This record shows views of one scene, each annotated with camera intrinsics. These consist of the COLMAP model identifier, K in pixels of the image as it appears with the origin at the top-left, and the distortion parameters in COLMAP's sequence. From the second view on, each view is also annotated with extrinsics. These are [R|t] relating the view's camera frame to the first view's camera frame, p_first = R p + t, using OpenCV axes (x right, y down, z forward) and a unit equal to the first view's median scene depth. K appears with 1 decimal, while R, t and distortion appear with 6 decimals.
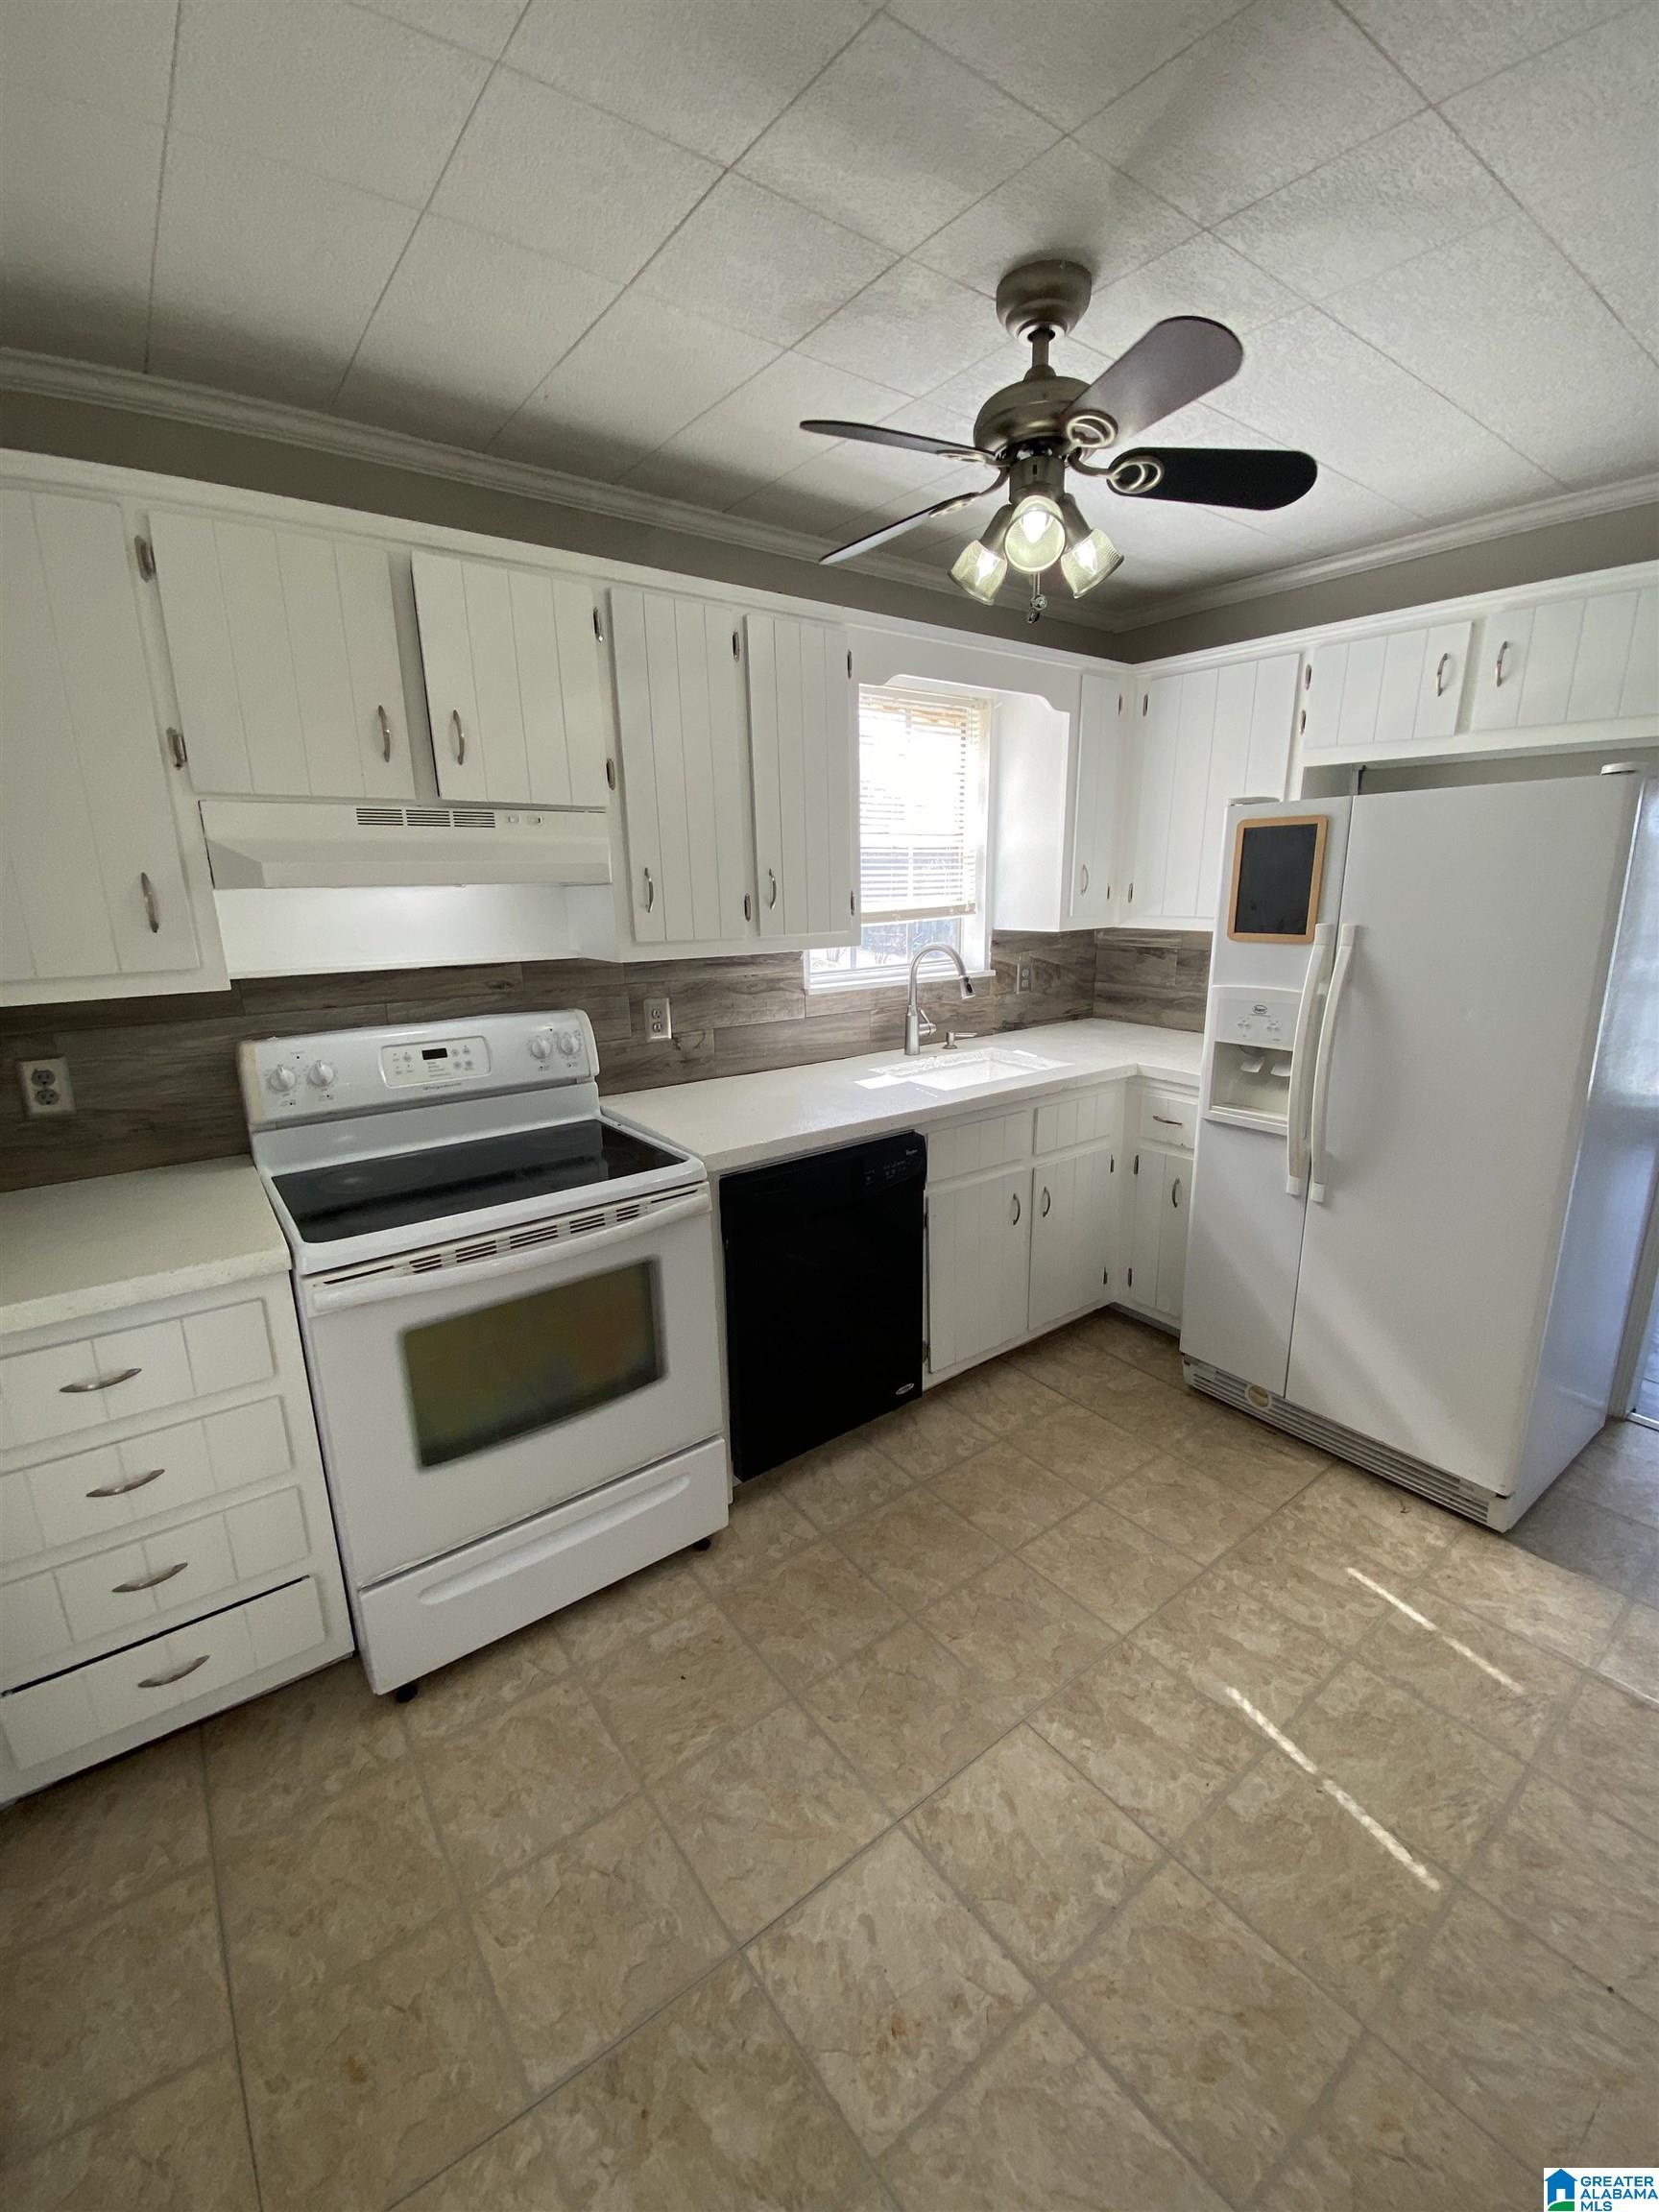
lens RADIAL K [[909.3, 0, 830.9], [0, 909.3, 1092.2], [0, 0, 1]] dist [-0.001754, -0.010880]
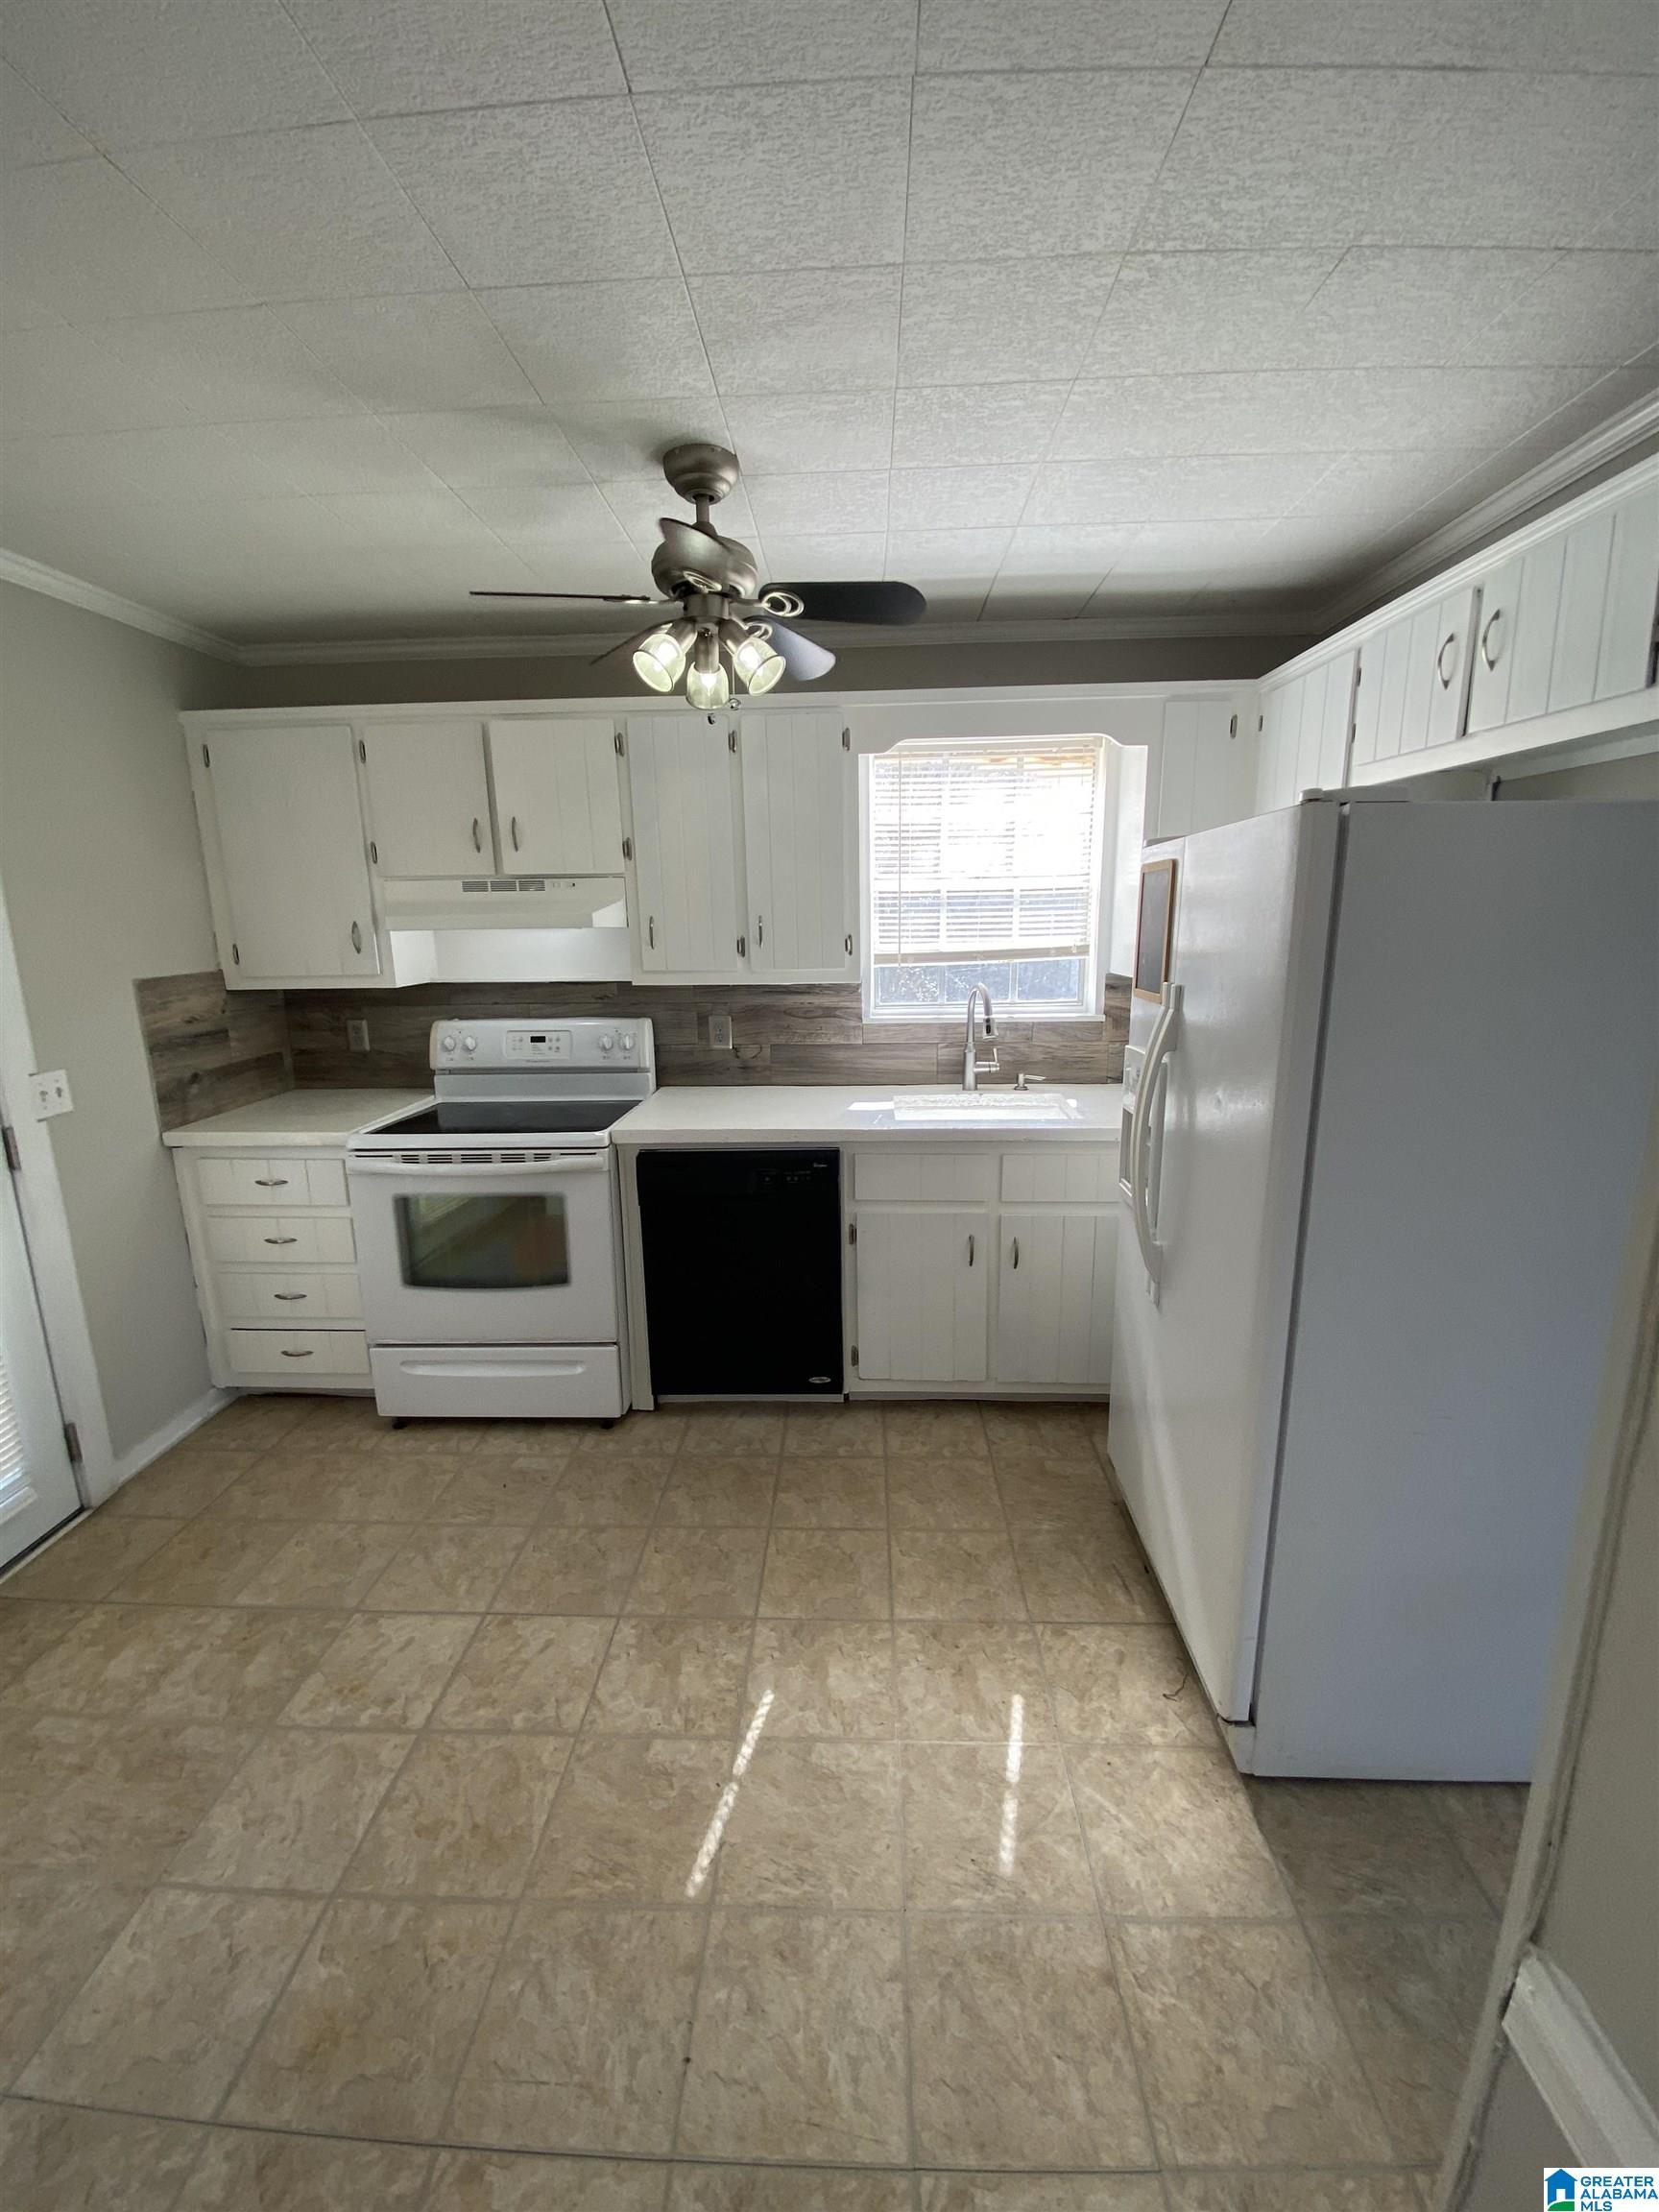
lens RADIAL K [[909.3, 0, 826.3], [0, 909.3, 1087.1], [0, 0, 1]] dist [-0.001754, -0.010880]
pose [[0.773295, 0.120217, -0.622545, 1.016045], [-0.141185, 0.989857, 0.015774, -0.063665], [0.618127, 0.075696, 0.782425, 0.150686]]
